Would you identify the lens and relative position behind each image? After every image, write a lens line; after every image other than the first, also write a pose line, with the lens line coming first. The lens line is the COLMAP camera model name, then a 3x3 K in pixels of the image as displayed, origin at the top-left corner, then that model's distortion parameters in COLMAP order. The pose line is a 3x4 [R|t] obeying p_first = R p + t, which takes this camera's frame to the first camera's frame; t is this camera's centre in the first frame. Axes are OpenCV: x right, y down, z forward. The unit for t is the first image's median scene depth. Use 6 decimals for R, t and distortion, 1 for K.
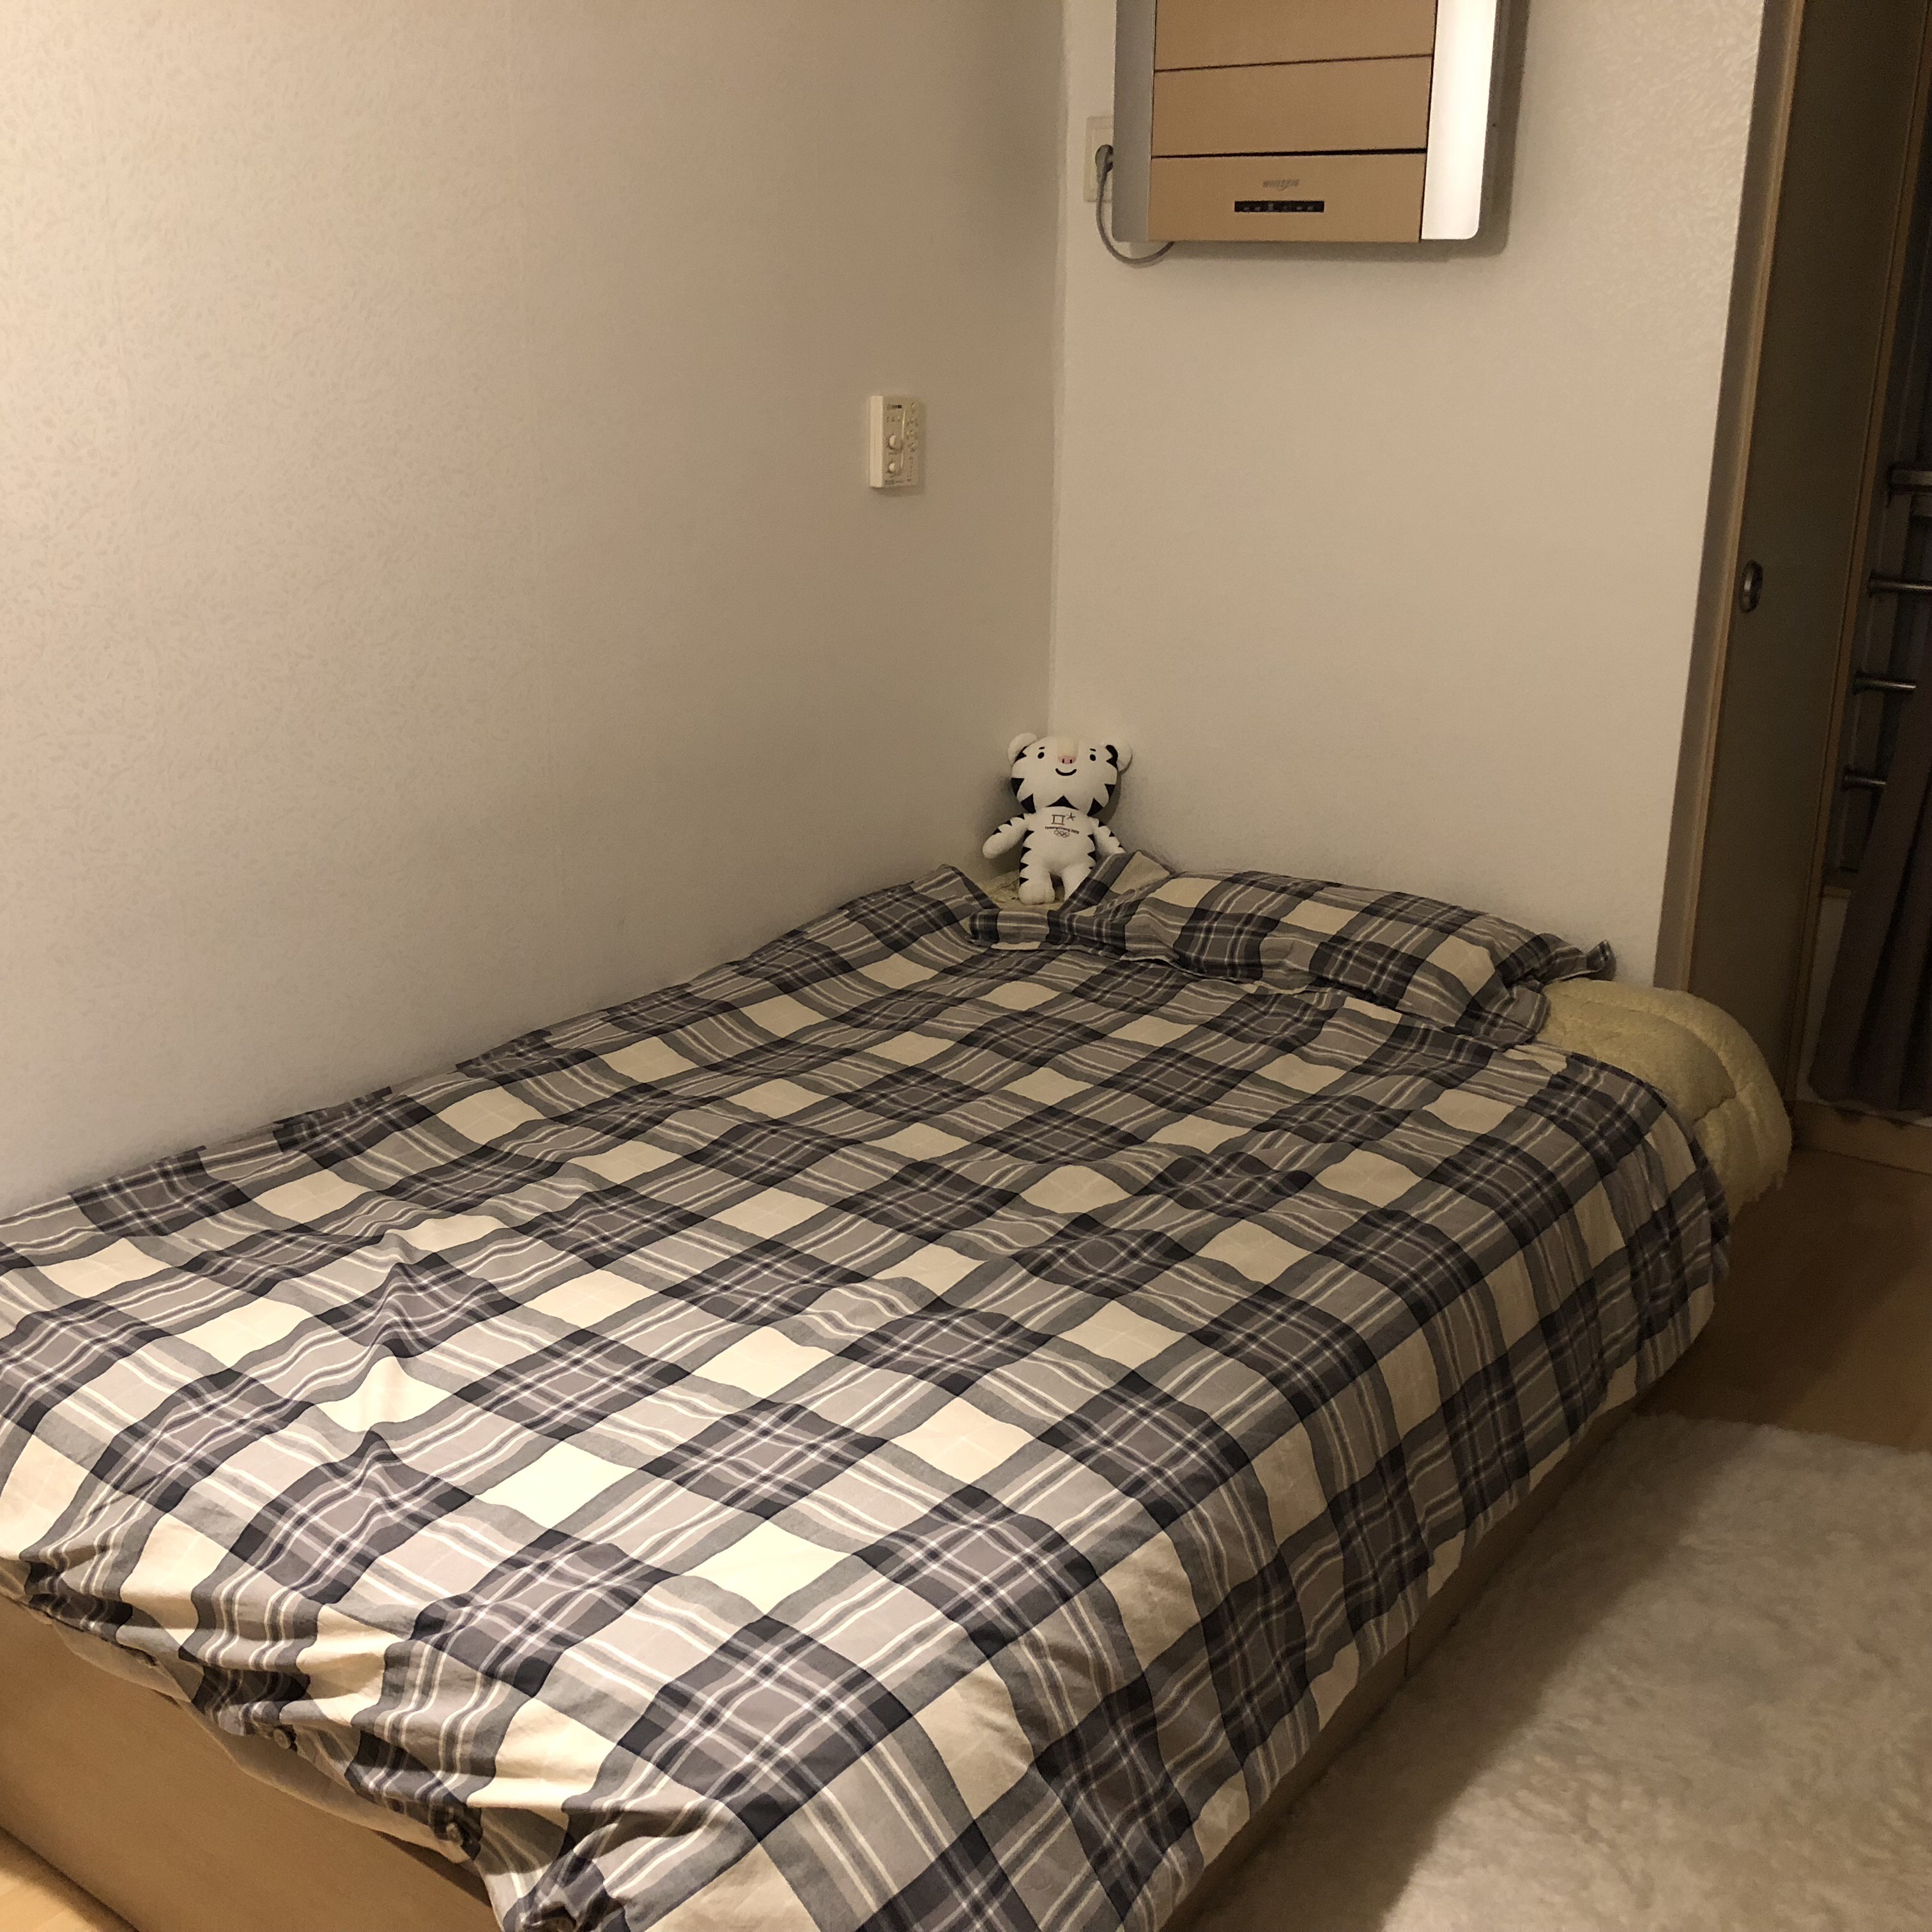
lens RADIAL K [[2077.1, 0, 966.0], [0, 2077.1, 966.0], [0, 0, 1]] dist [0.023760, -0.031902]
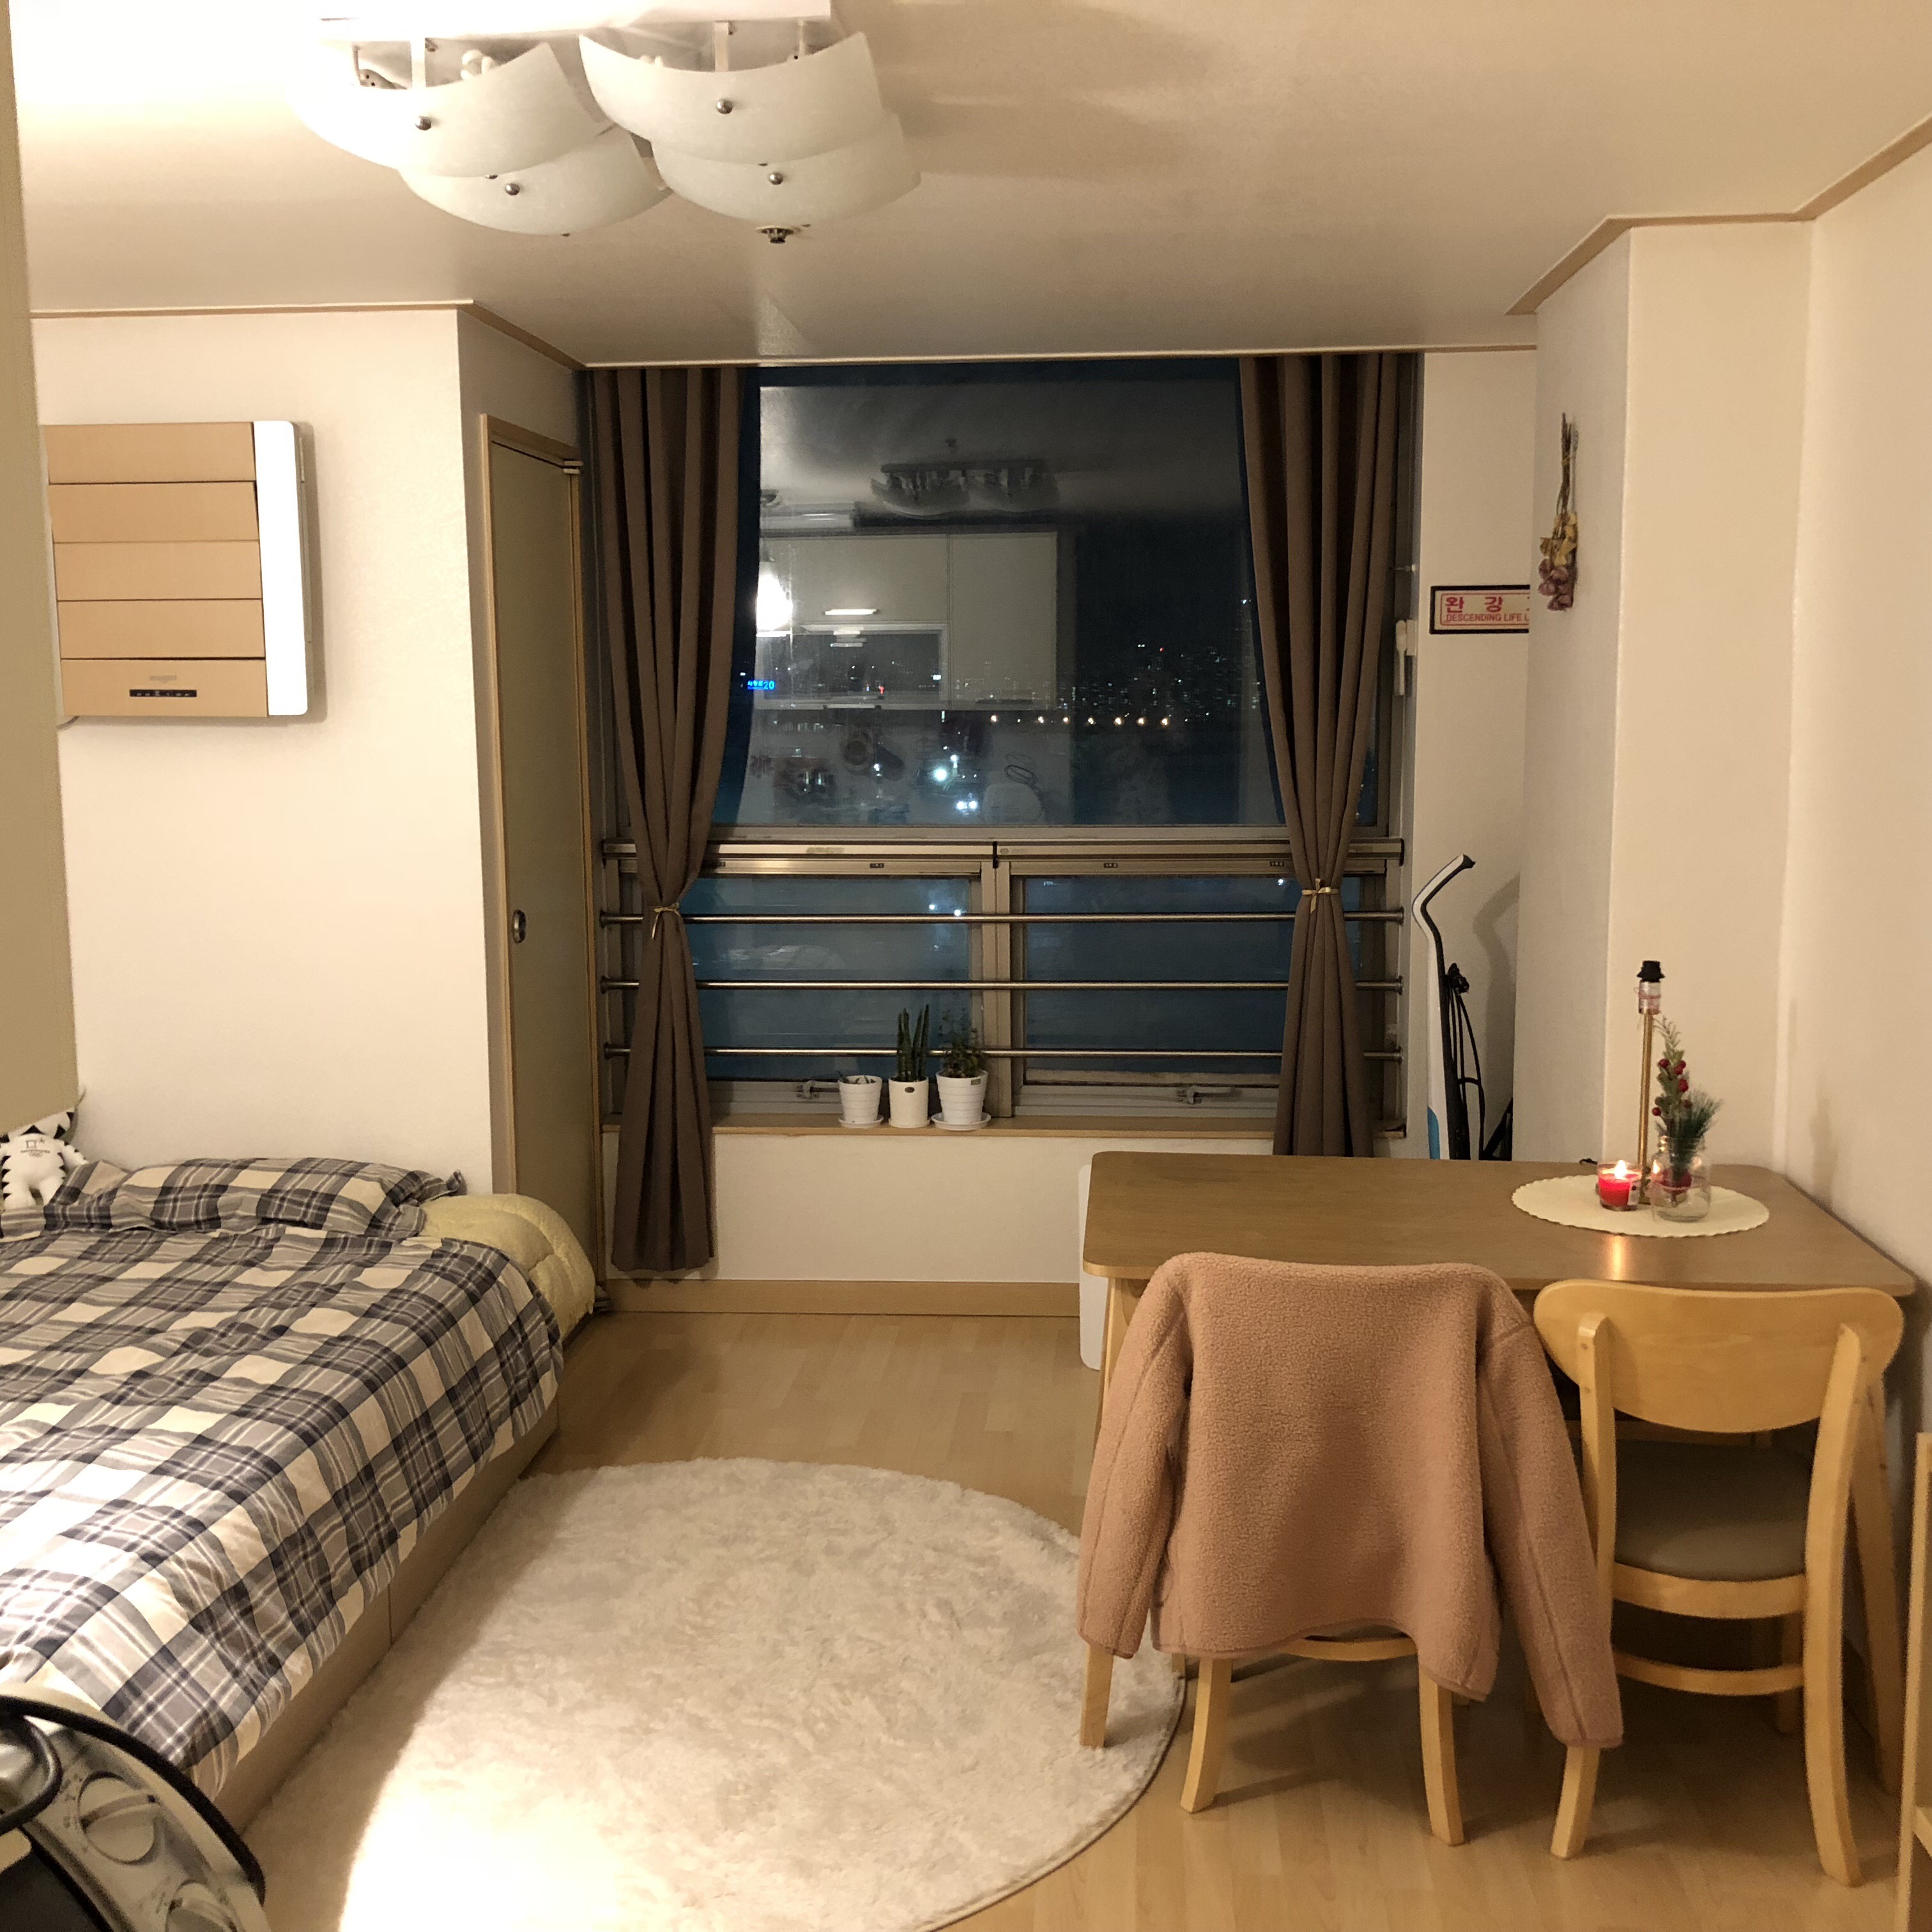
lens RADIAL K [[2479.4, 0, 966.0], [0, 2479.4, 966.0], [0, 0, 1]] dist [0.010583, 0.049522]
pose [[0.872068, -0.085163, 0.481917, -0.247618], [0.166428, 0.977659, -0.128396, 0.155886], [-0.460216, 0.192174, 0.866759, -0.832993]]
